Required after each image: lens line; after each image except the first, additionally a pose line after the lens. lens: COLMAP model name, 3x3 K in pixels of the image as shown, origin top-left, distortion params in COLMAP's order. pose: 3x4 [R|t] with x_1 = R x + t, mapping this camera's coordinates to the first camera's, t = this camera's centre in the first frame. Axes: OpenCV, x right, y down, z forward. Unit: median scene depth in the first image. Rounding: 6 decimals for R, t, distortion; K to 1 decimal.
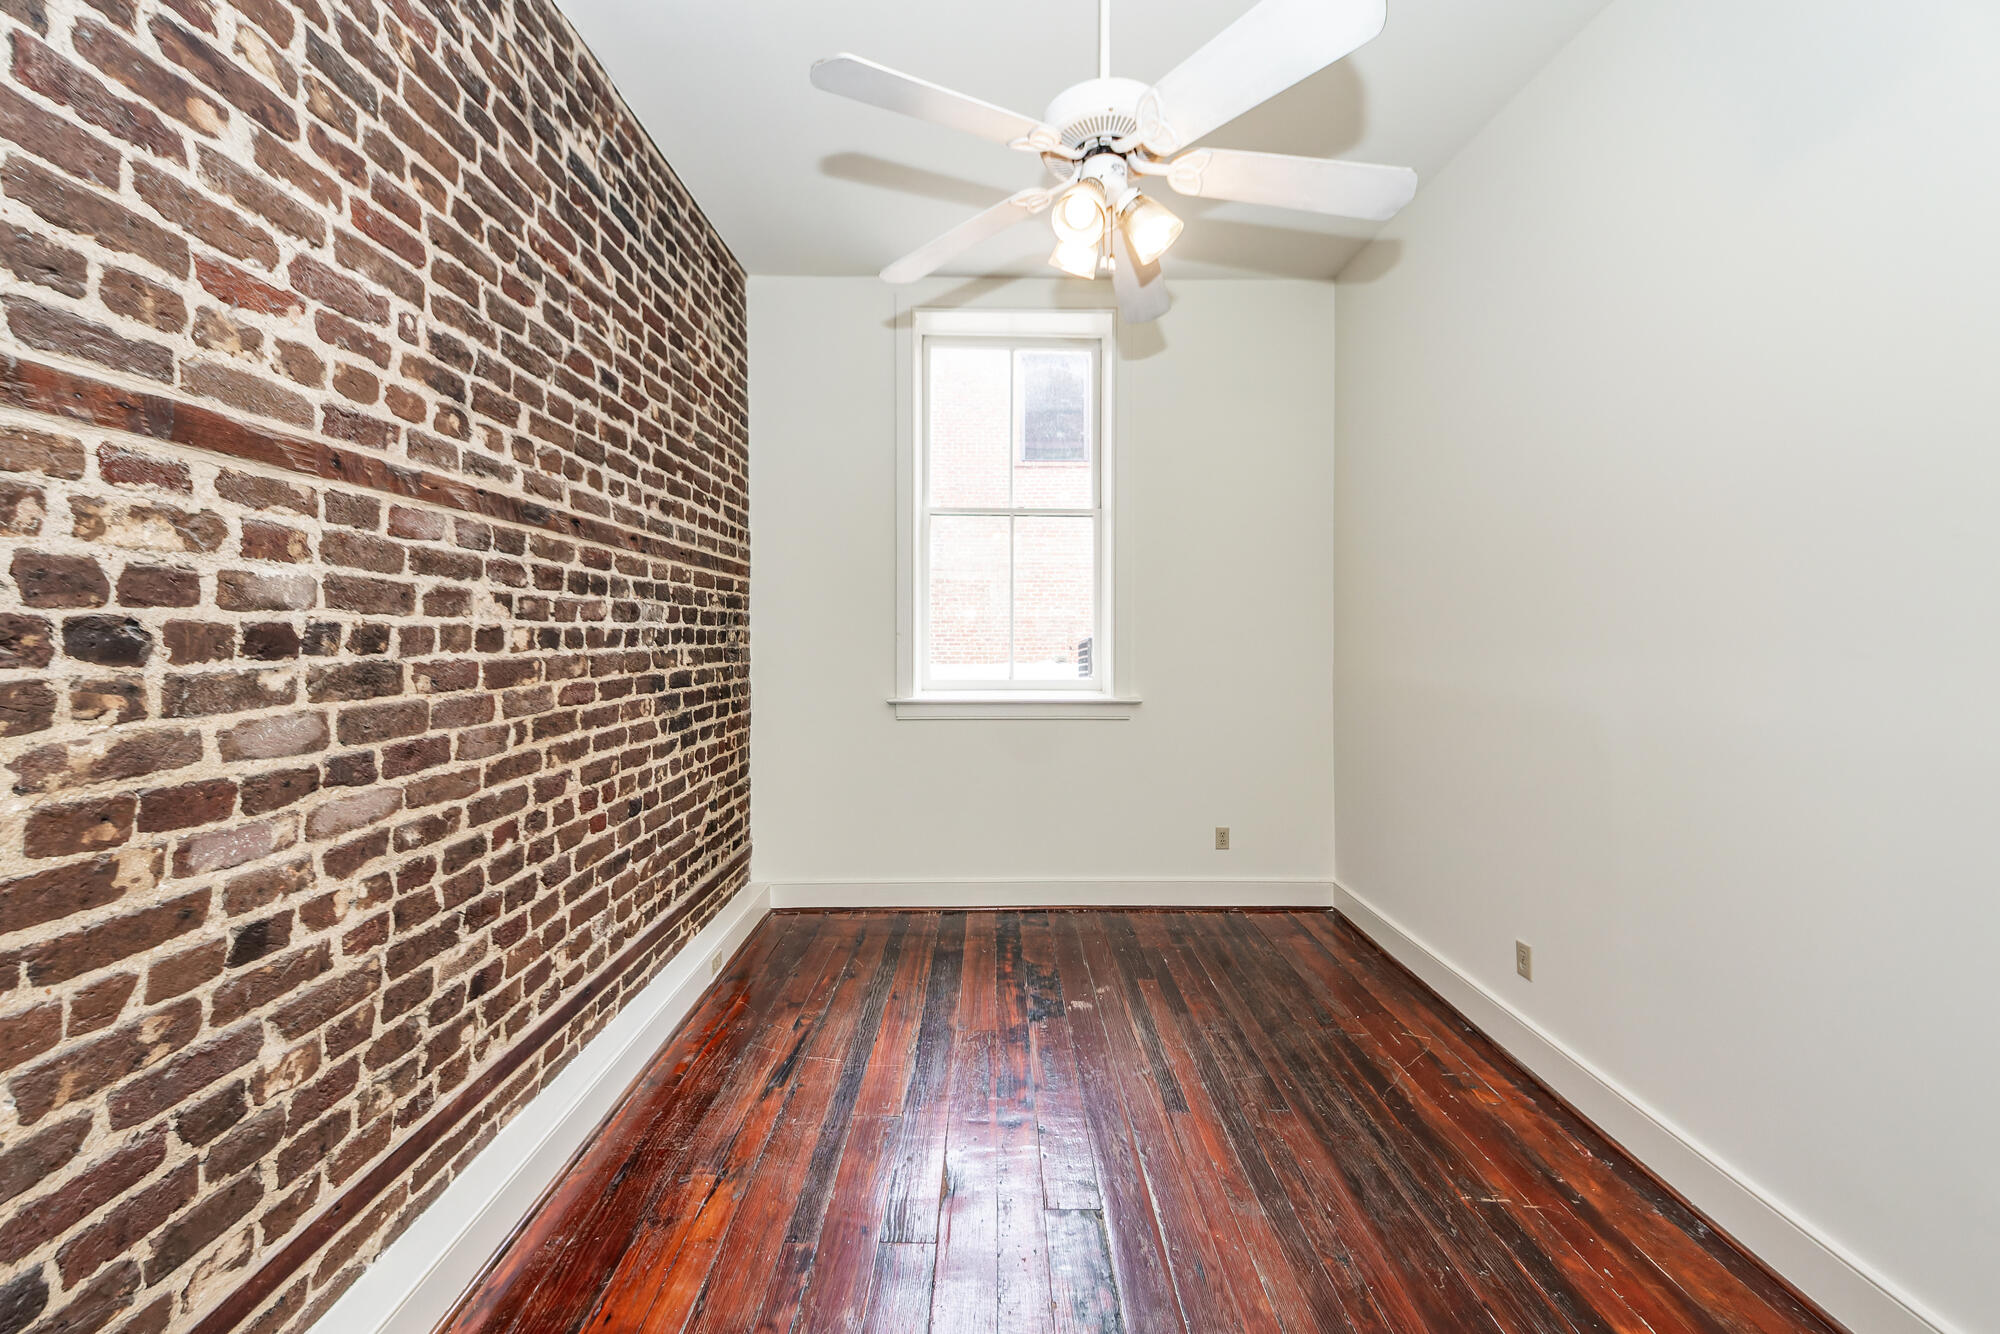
lens RADIAL K [[753.0, 0, 998.8], [0, 753.0, 620.8], [0, 0, 1]] dist [0.005219, -0.006106]
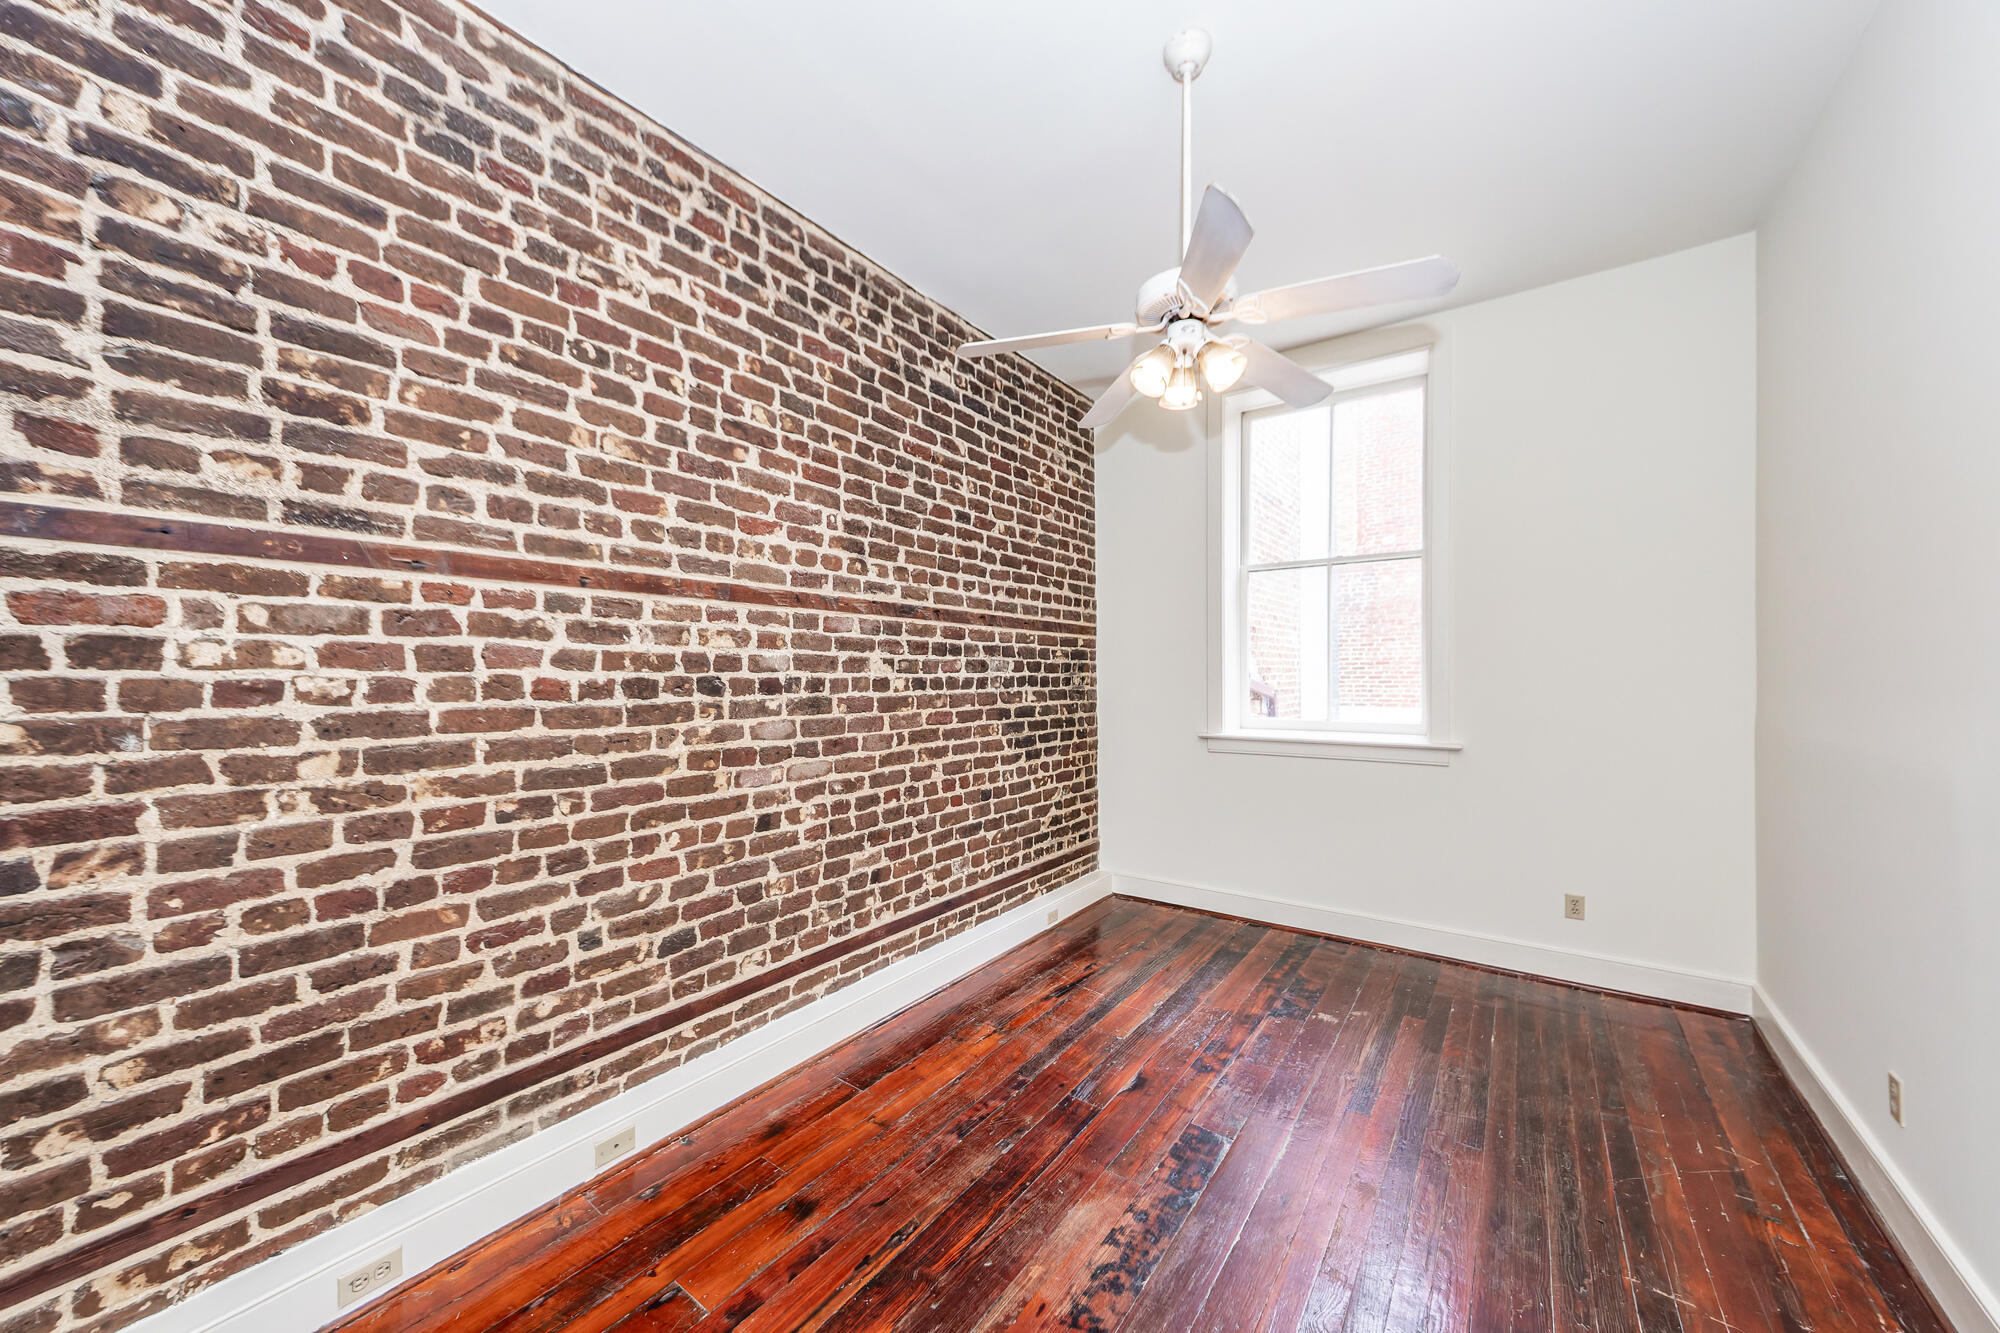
lens RADIAL K [[697.5, 0, 988.7], [0, 697.5, 677.9], [0, 0, 1]] dist [0.001083, -0.005936]
pose [[0.800513, -0.002113, -0.599312, 0.506516], [0.014243, 0.999778, 0.015499, -0.012982], [0.599146, -0.020943, 0.800366, -0.157981]]
